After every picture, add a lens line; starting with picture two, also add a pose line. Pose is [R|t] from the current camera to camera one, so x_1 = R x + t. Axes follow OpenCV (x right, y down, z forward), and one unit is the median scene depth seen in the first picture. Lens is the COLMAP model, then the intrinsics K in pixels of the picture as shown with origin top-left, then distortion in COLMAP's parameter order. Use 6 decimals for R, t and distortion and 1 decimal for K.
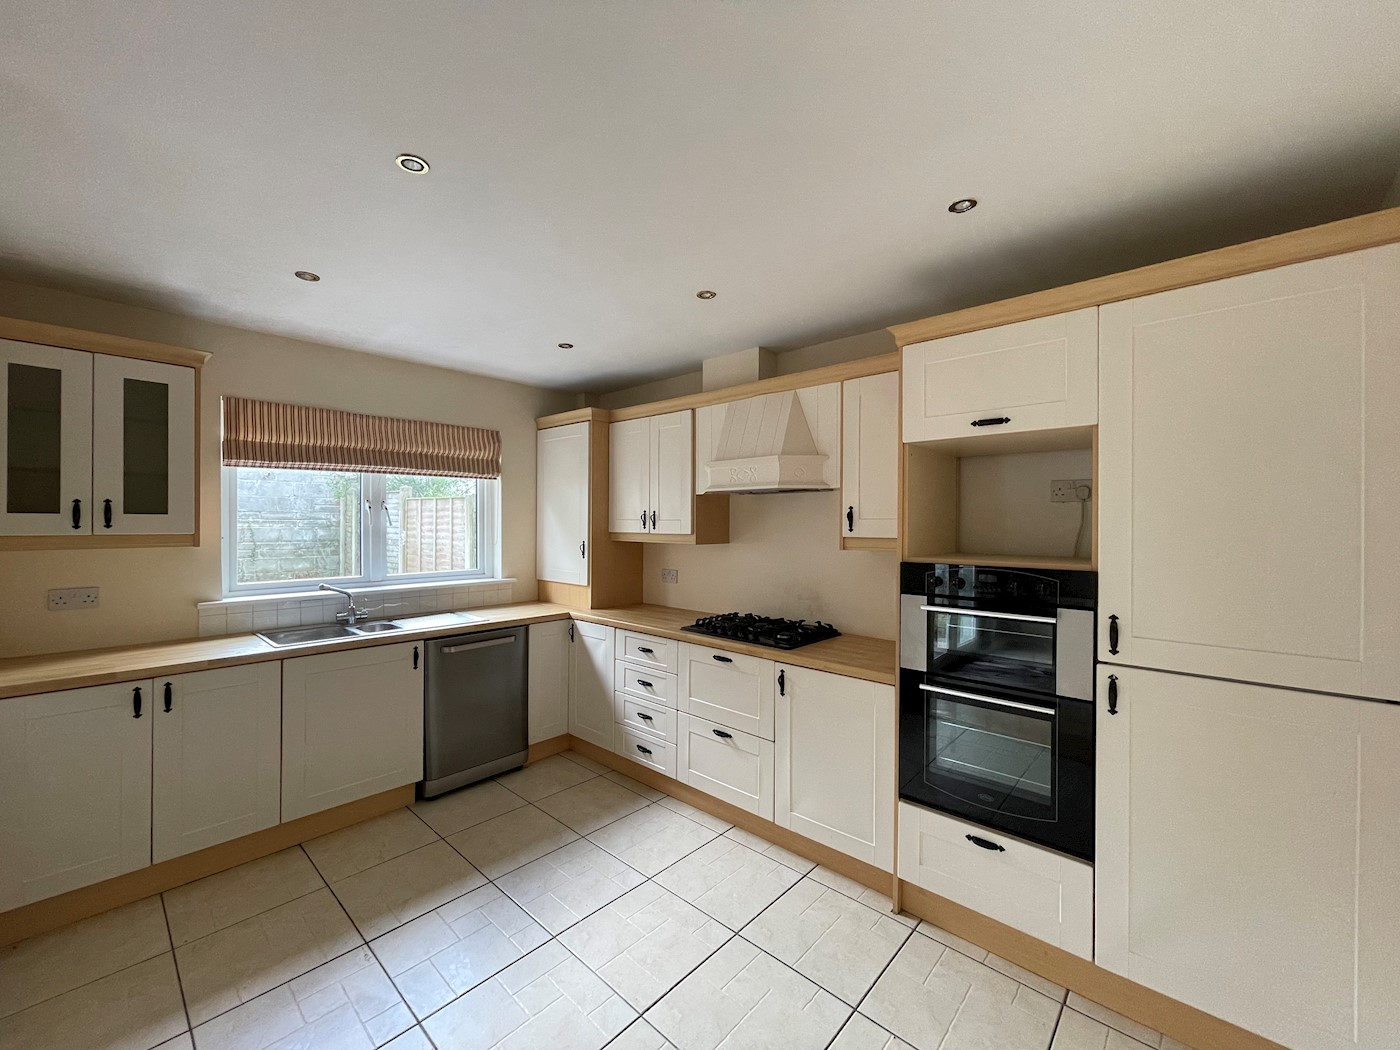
lens RADIAL K [[565.3, 0, 701.8], [0, 565.3, 524.7], [0, 0, 1]] dist [-0.003236, -0.000057]
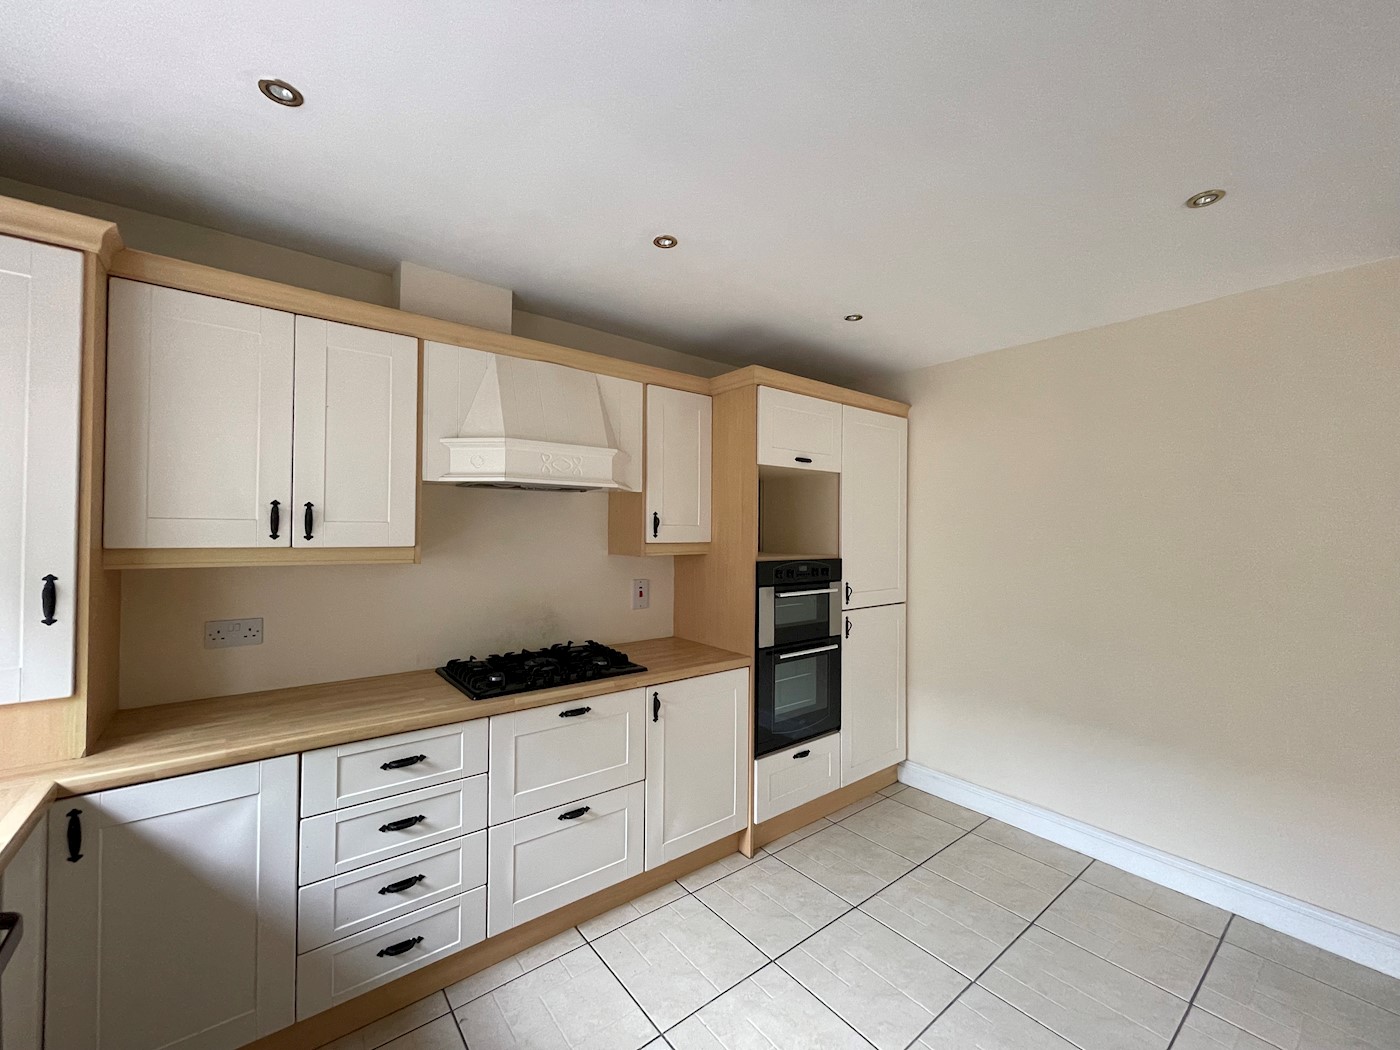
lens RADIAL K [[565.3, 0, 701.6], [0, 565.3, 525.1], [0, 0, 1]] dist [-0.003236, -0.000057]
pose [[0.160835, 0.003772, 0.986974, -0.685558], [-0.006492, 0.999975, -0.002764, -0.007376], [-0.986960, -0.005963, 0.160856, 0.734592]]
